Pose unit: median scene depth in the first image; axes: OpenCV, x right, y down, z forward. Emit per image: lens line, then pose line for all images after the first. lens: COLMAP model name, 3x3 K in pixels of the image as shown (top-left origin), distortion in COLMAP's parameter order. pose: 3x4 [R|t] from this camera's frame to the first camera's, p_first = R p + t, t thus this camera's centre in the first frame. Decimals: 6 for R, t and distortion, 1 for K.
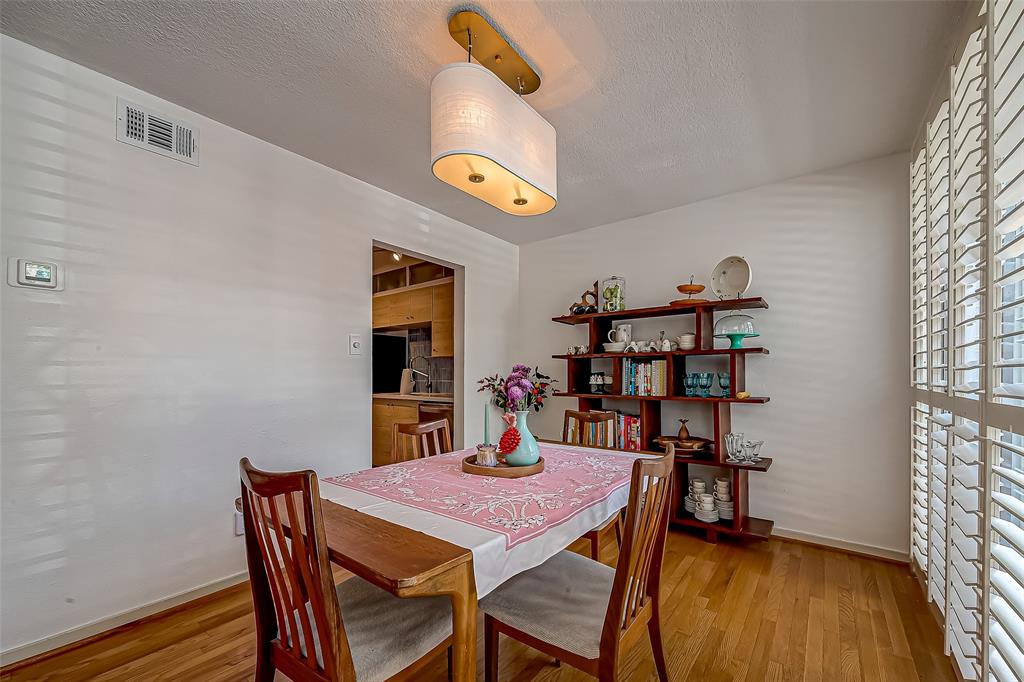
lens RADIAL K [[420.1, 0, 527.2], [0, 420.1, 374.0], [0, 0, 1]] dist [-0.000647, -0.000267]
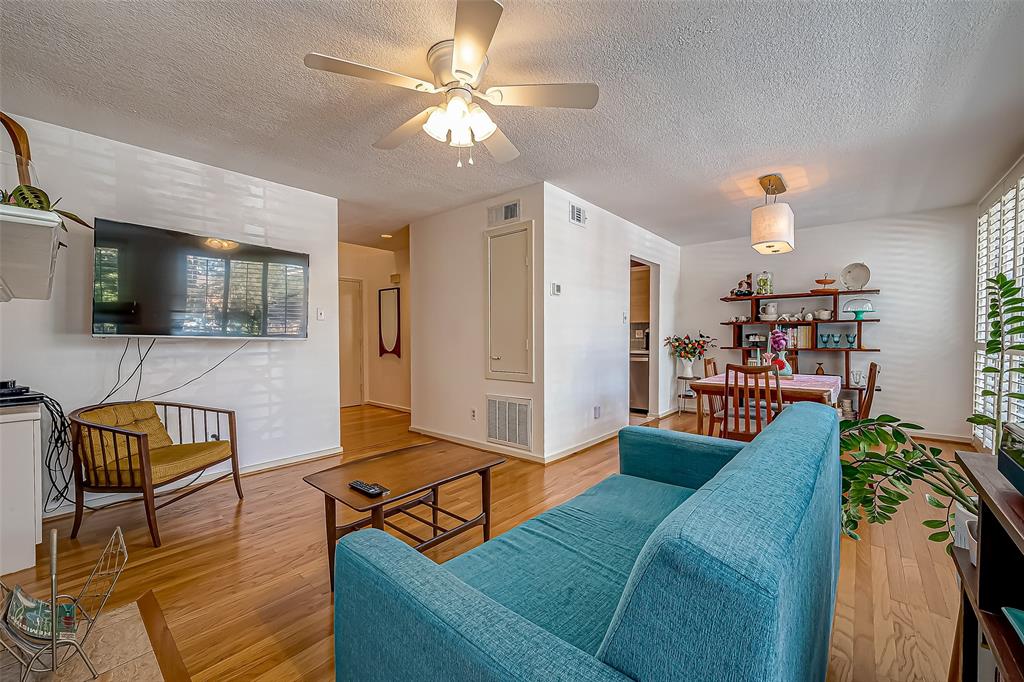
lens RADIAL K [[419.5, 0, 508.8], [0, 419.5, 346.5], [0, 0, 1]] dist [-0.000939, -0.000427]
pose [[0.997625, 0.001190, -0.068862, -0.712043], [0.000621, 0.999655, 0.026275, 0.002253], [0.068869, -0.026255, 0.997280, -0.693416]]
